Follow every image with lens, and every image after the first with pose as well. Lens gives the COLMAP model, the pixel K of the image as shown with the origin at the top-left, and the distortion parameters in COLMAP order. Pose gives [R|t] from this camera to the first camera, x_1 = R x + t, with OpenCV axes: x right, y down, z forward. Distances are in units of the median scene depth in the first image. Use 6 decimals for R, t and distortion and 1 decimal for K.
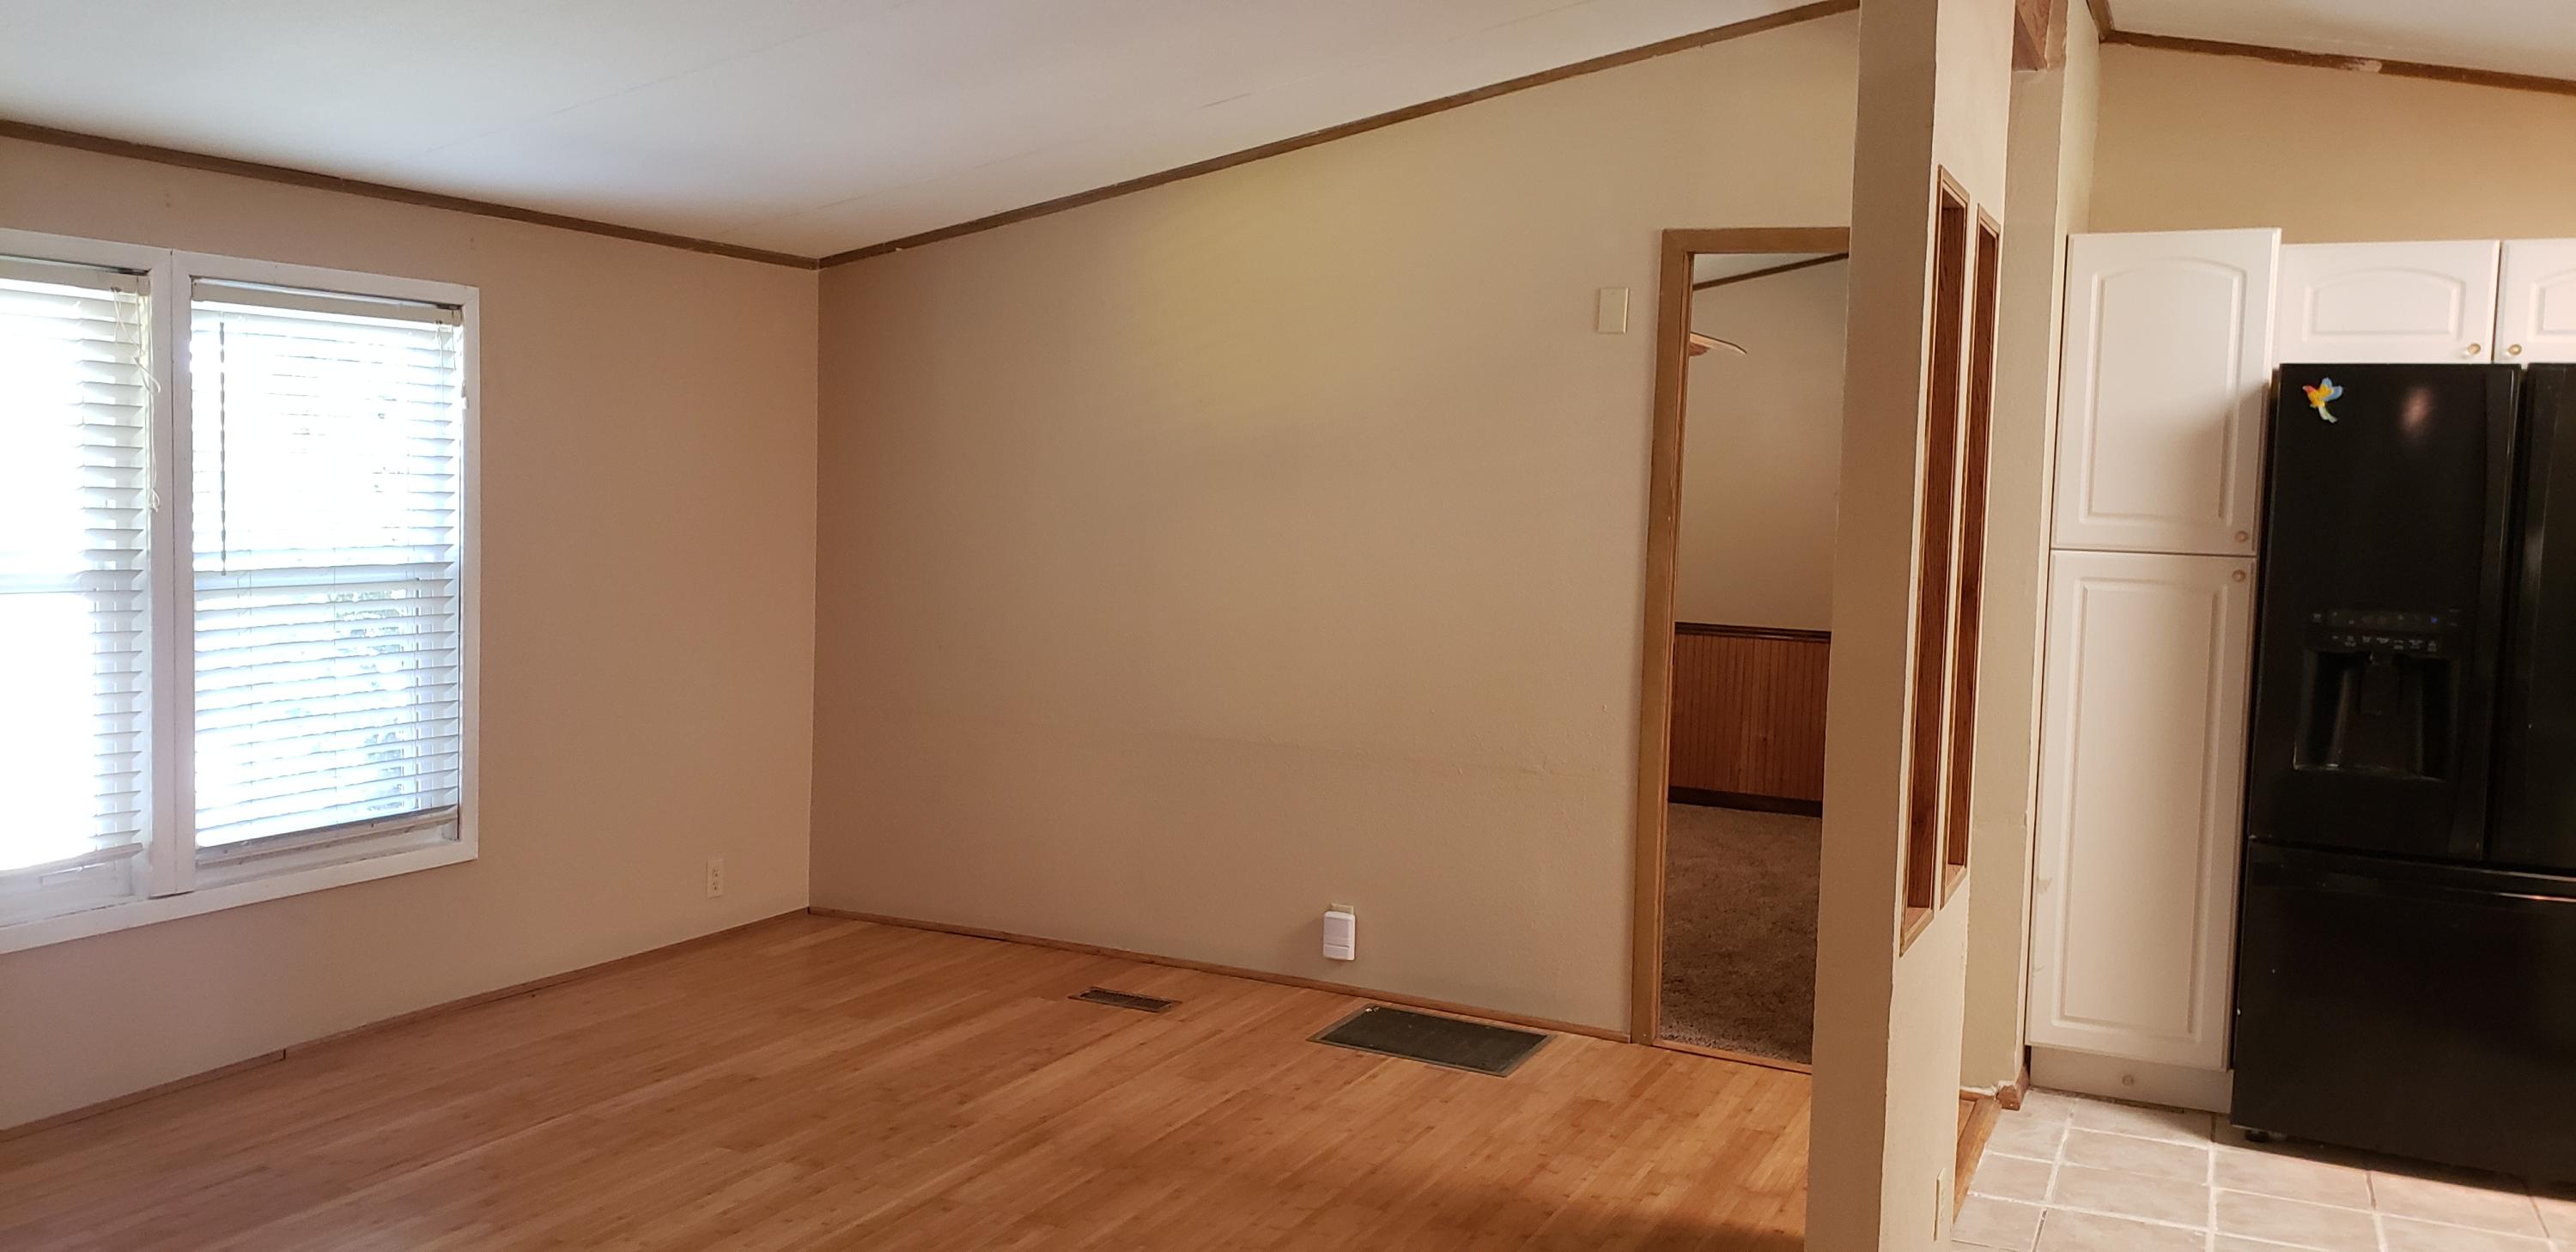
lens RADIAL K [[2008.5, 0, 1252.4], [0, 2008.5, 622.5], [0, 0, 1]] dist [0.099949, -0.187782]
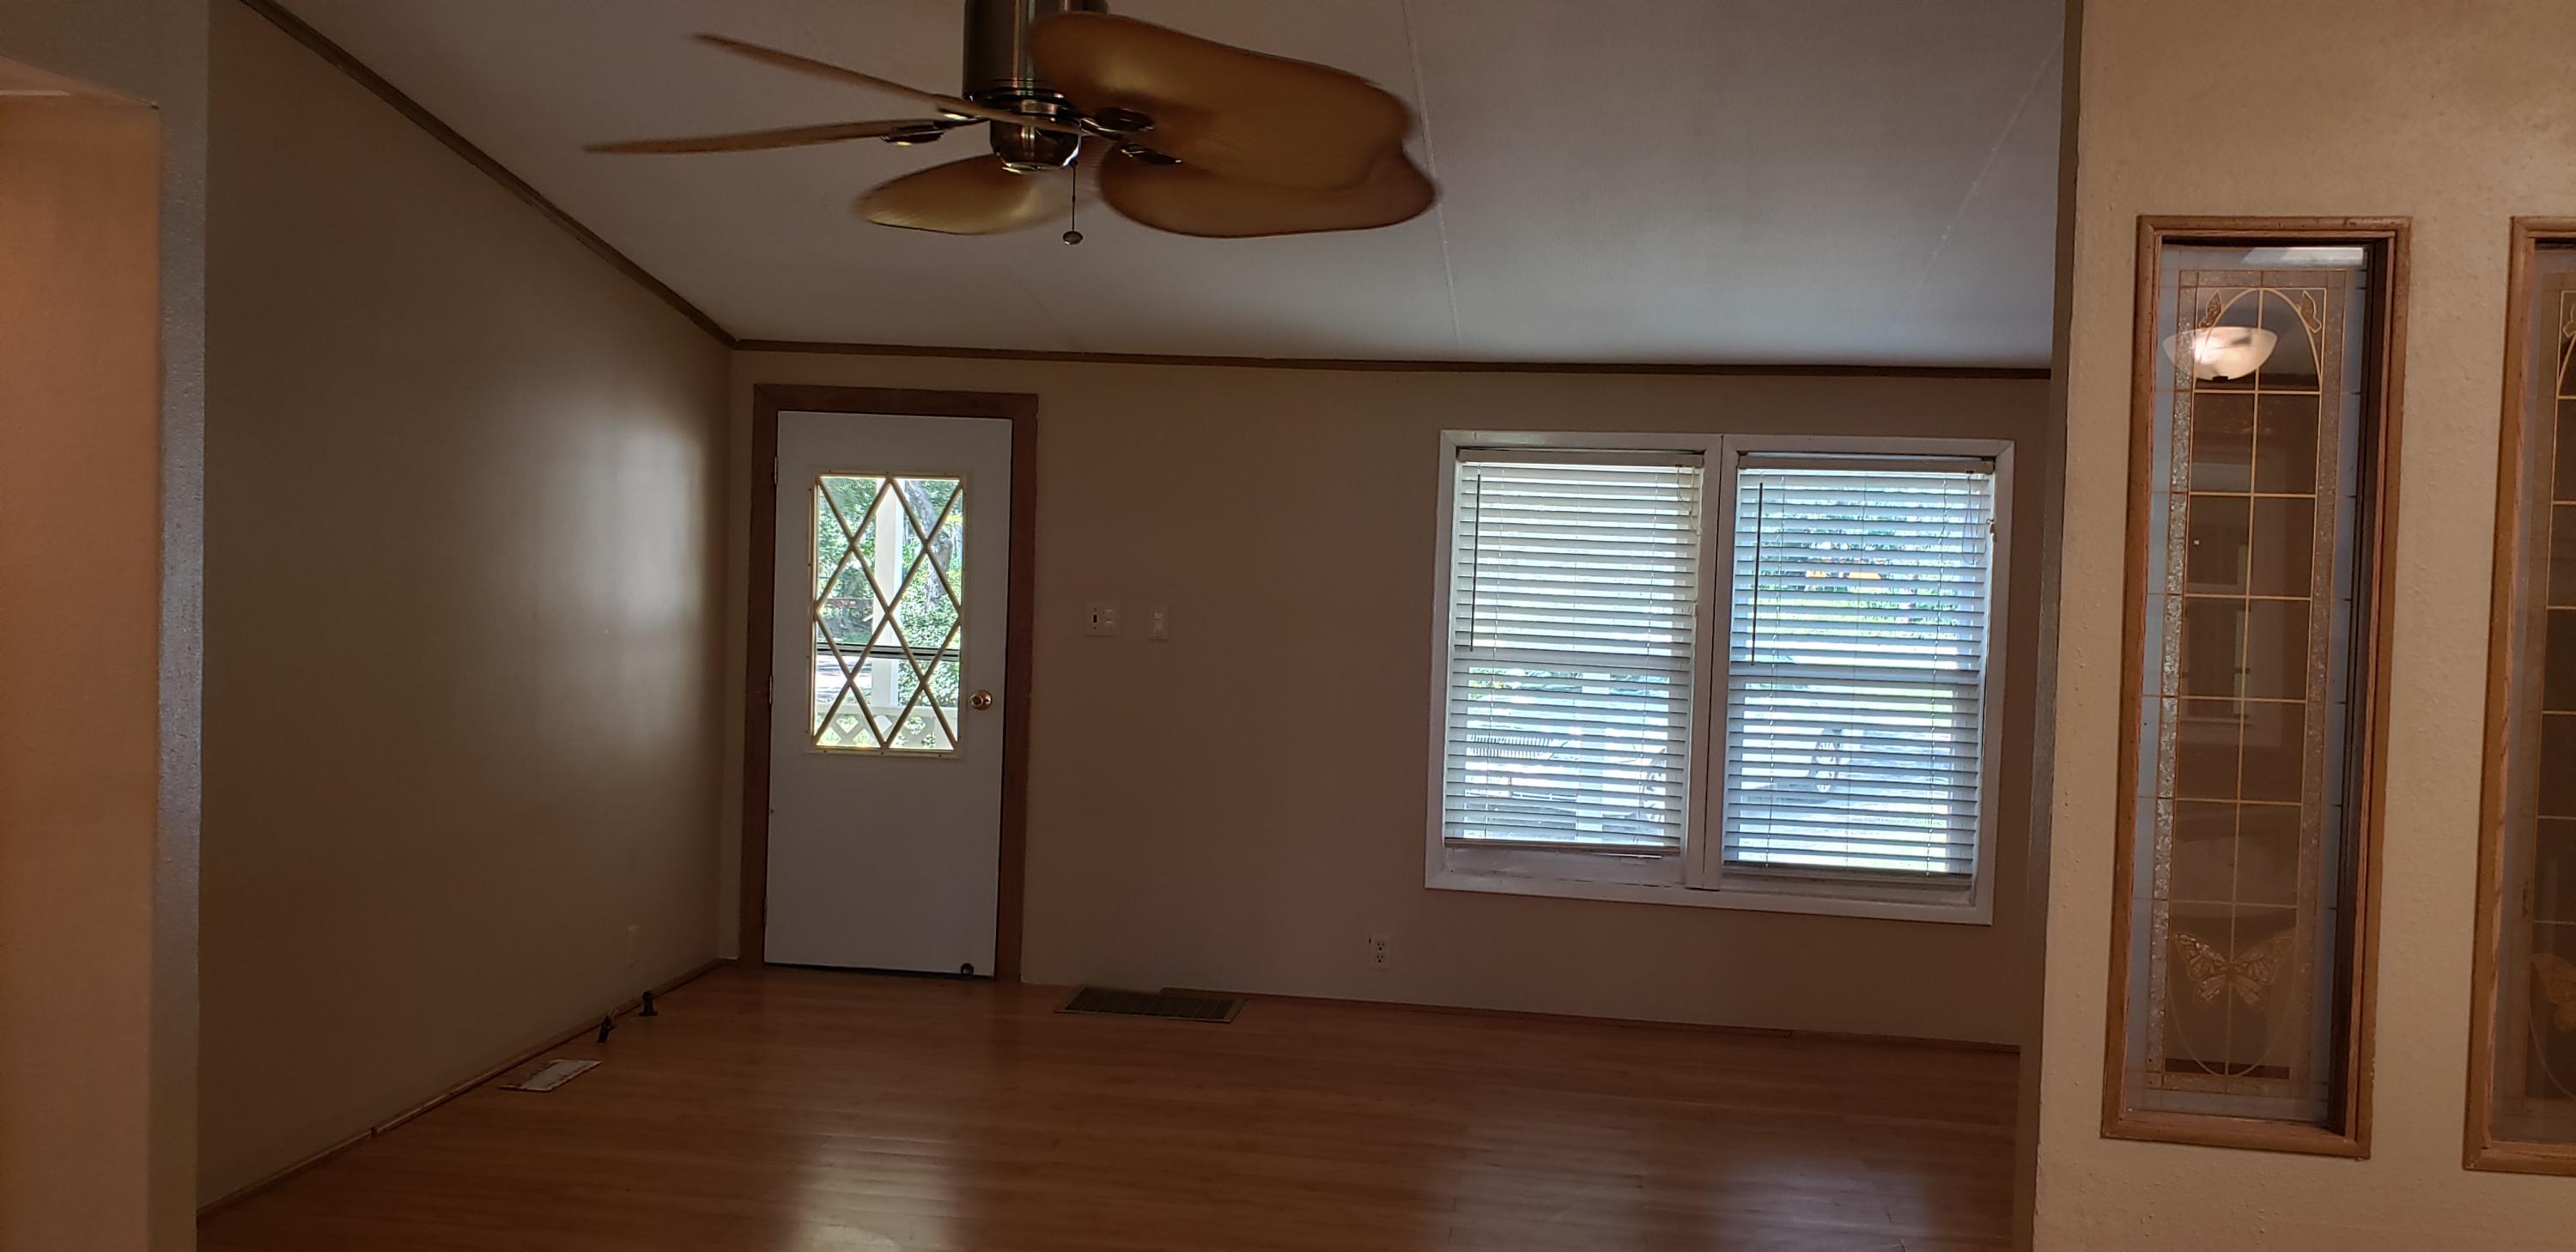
lens RADIAL K [[2008.5, 0, 1252.4], [0, 2008.5, 622.5], [0, 0, 1]] dist [0.099949, -0.187782]
pose [[0.308703, 0.017416, -0.950999, 0.651152], [-0.091421, 0.995747, -0.011441, -0.005404], [0.946755, 0.090473, 0.308982, 0.238280]]
